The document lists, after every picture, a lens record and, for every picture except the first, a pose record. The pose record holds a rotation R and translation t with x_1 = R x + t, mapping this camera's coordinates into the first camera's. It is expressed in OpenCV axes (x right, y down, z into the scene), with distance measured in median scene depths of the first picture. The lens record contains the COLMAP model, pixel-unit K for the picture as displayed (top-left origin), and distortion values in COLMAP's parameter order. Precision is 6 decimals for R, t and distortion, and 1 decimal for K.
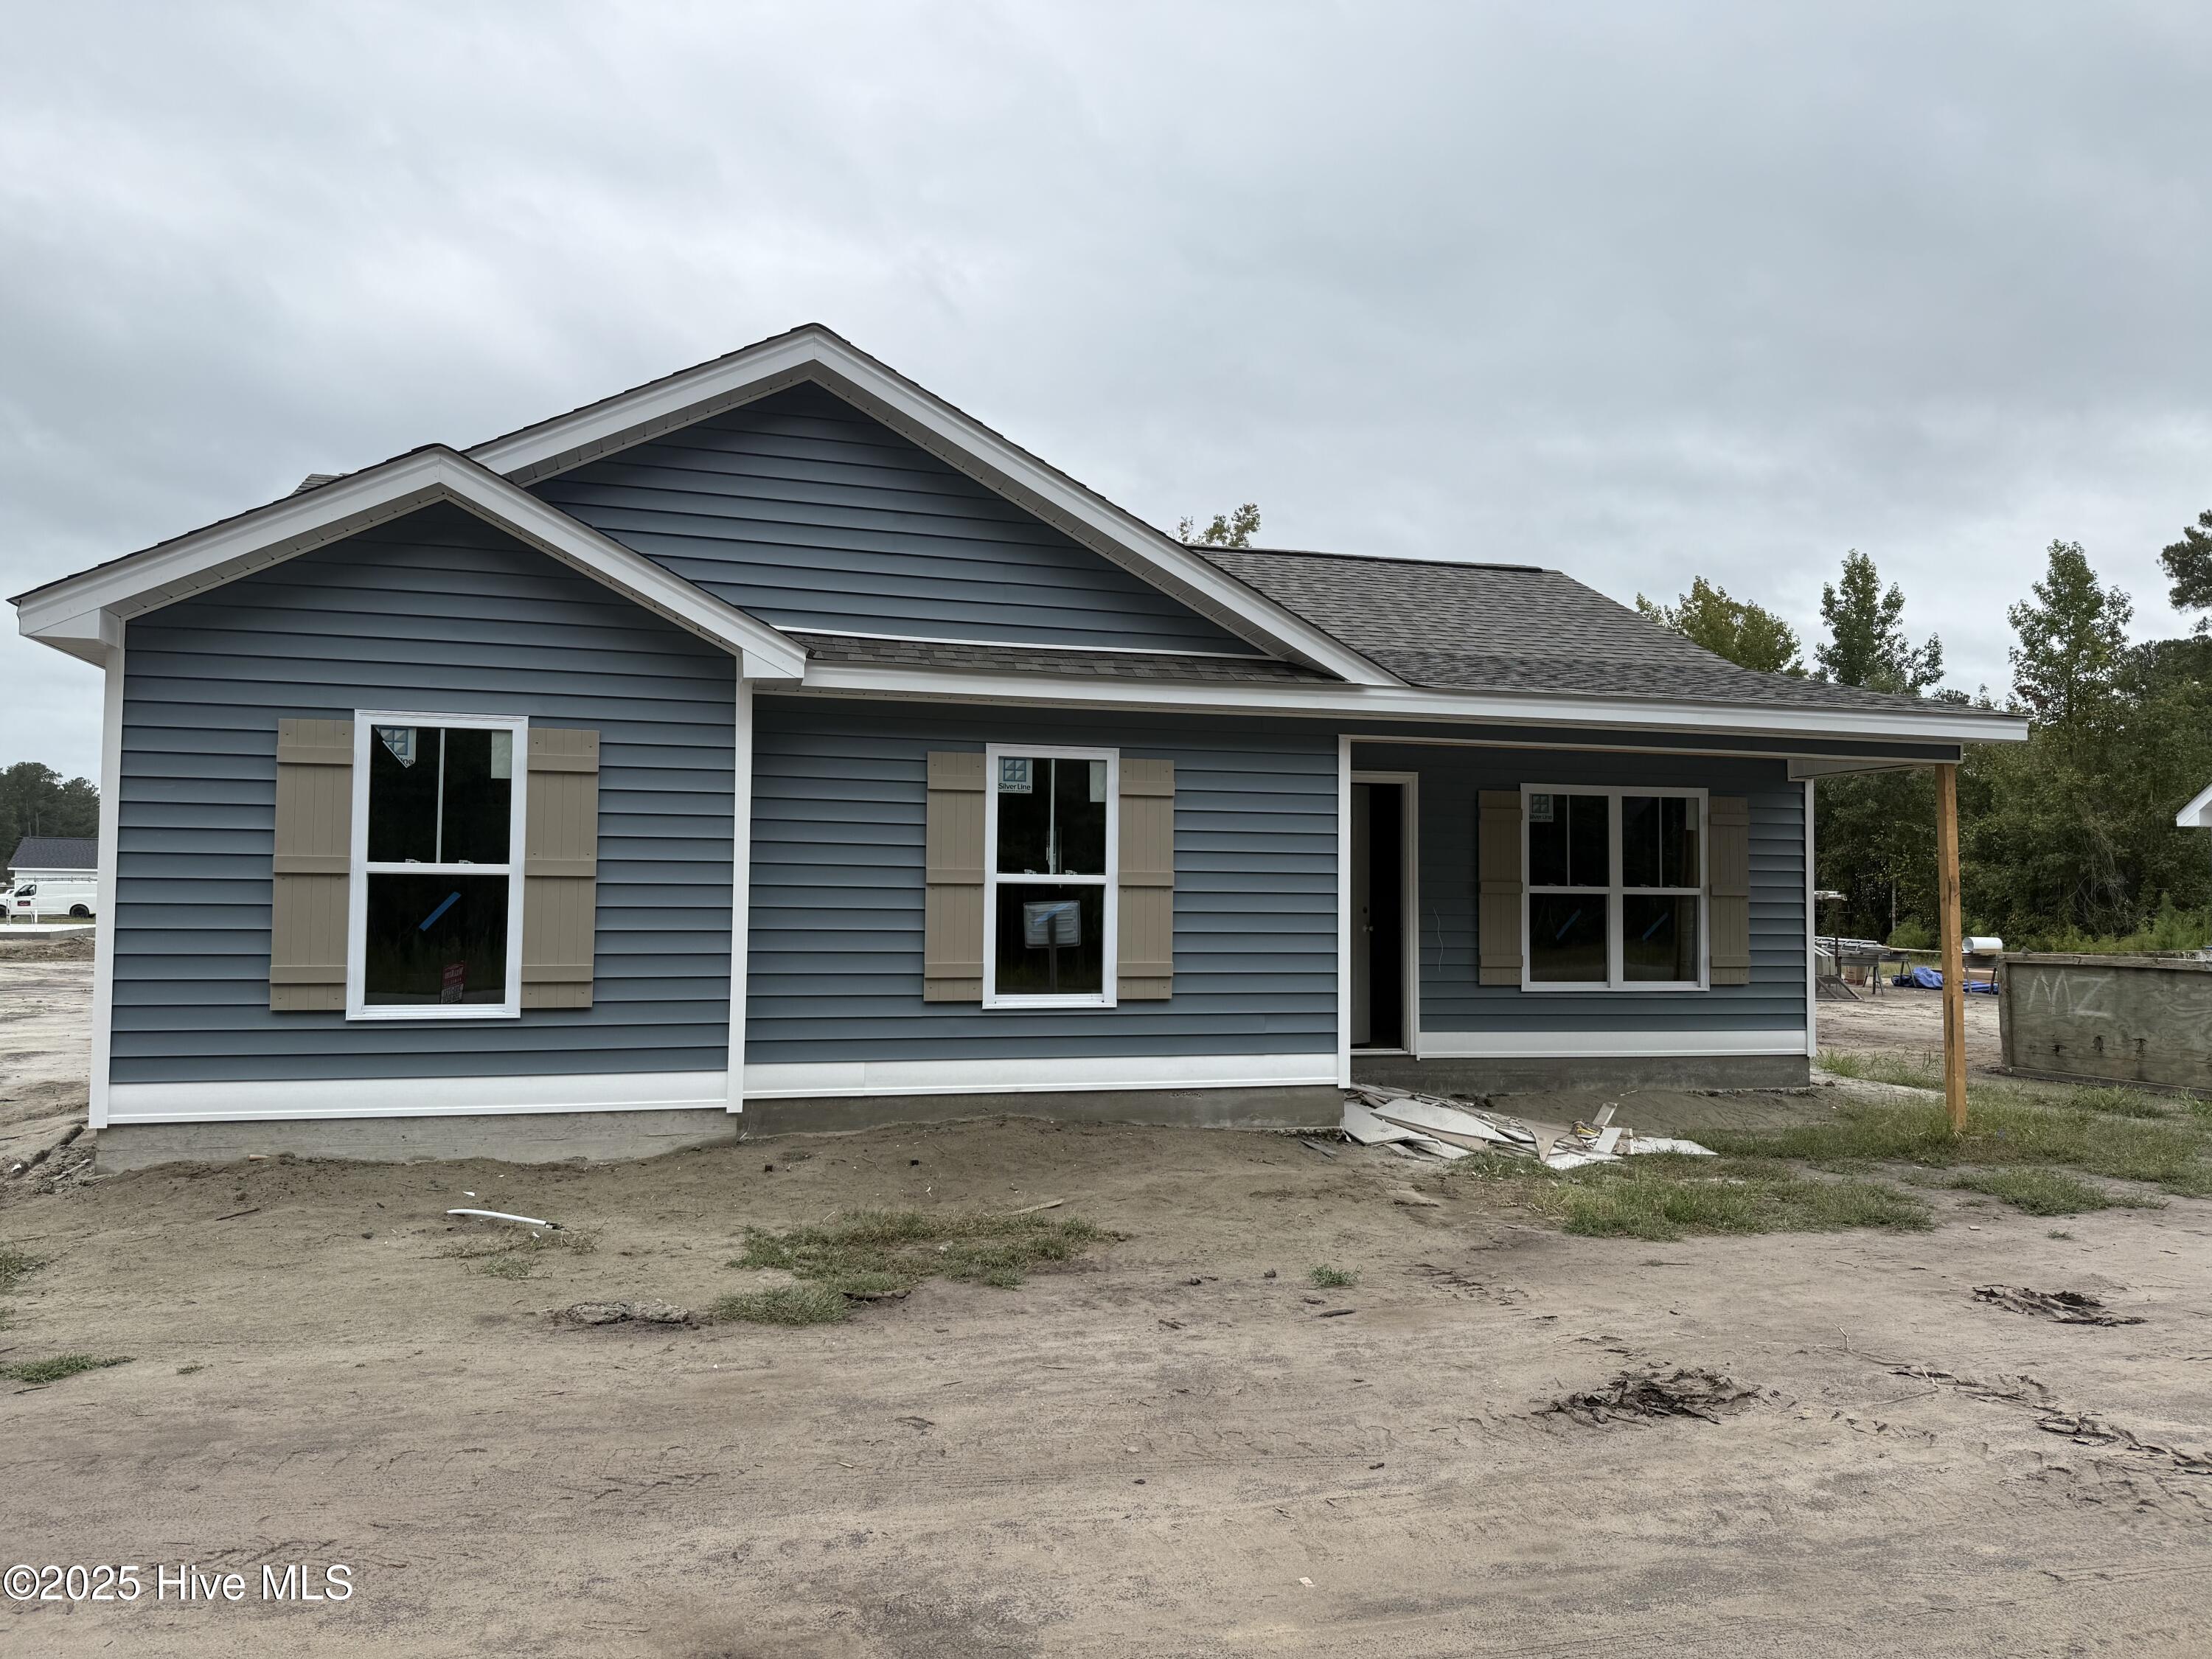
lens RADIAL K [[1565.5, 0, 1101.7], [0, 1565.5, 822.1], [0, 0, 1]] dist [0.109526, -0.180211]
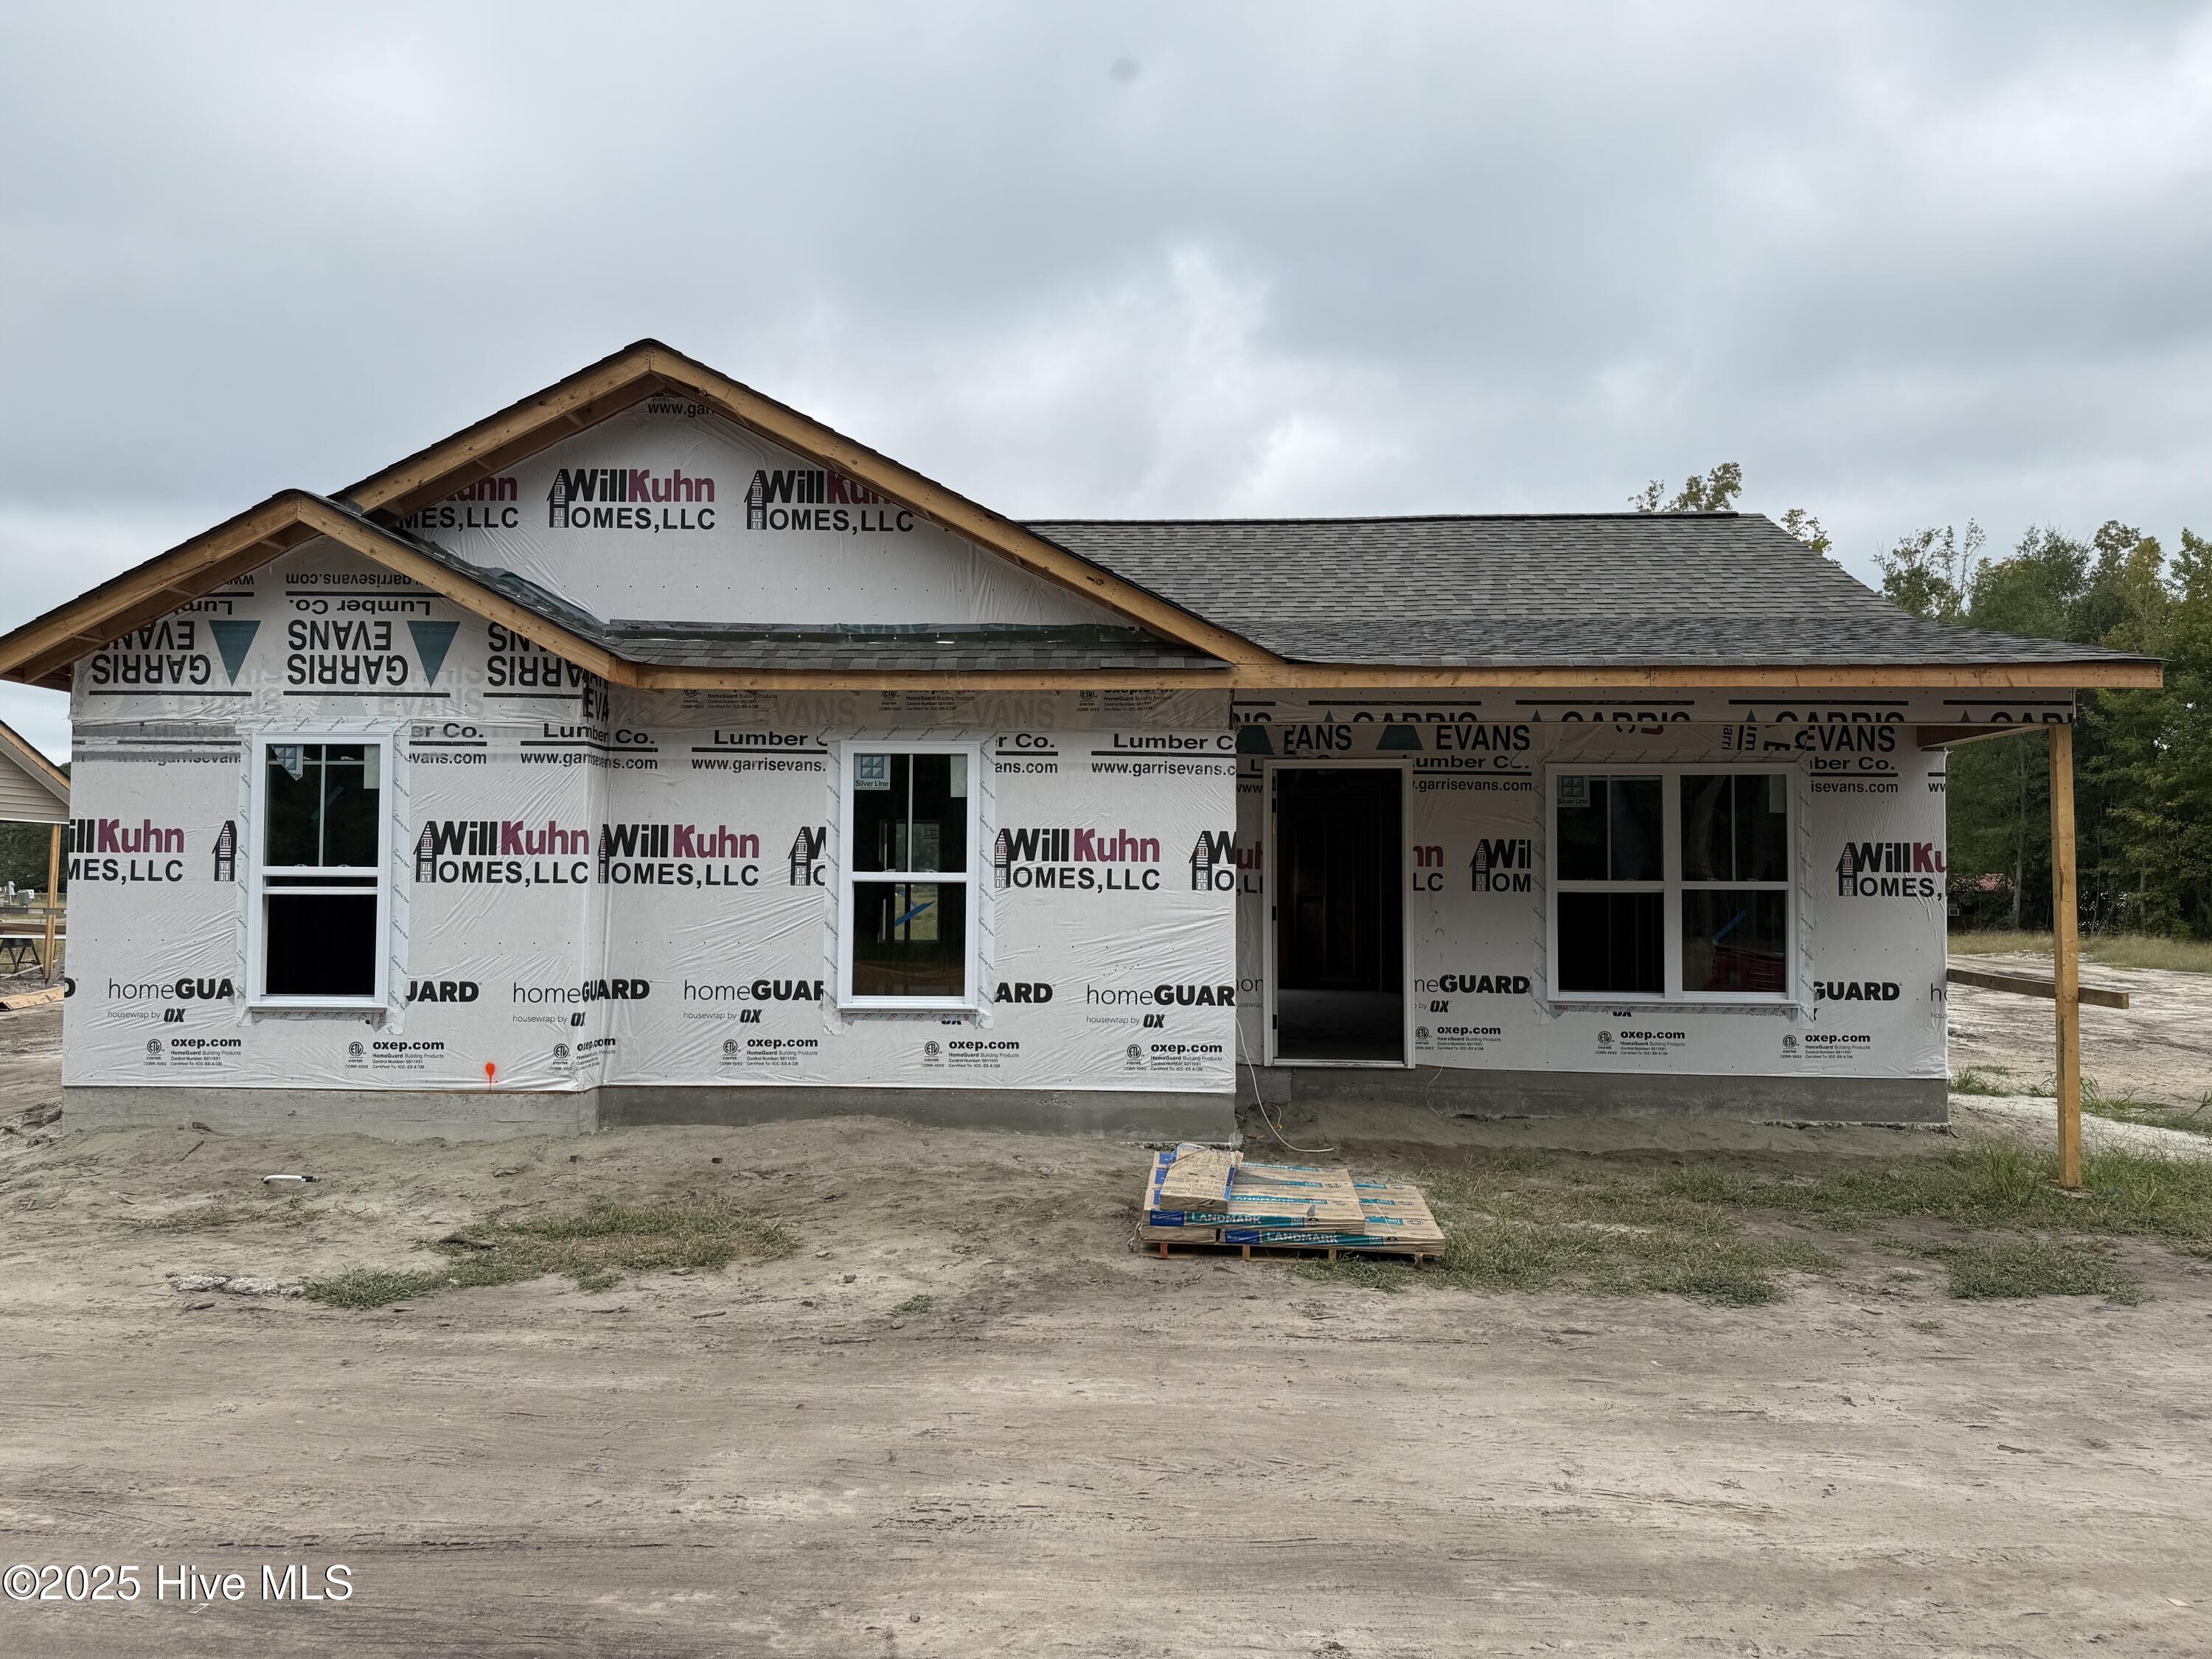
lens RADIAL K [[1566.5, 0, 1096.0], [0, 1566.5, 825.3], [0, 0, 1]] dist [0.082992, -0.120803]
pose [[0.946299, -0.016568, -0.322867, 0.396102], [0.018281, 0.999830, 0.002276, 0.004004], [0.322774, -0.008056, 0.946442, 0.110938]]
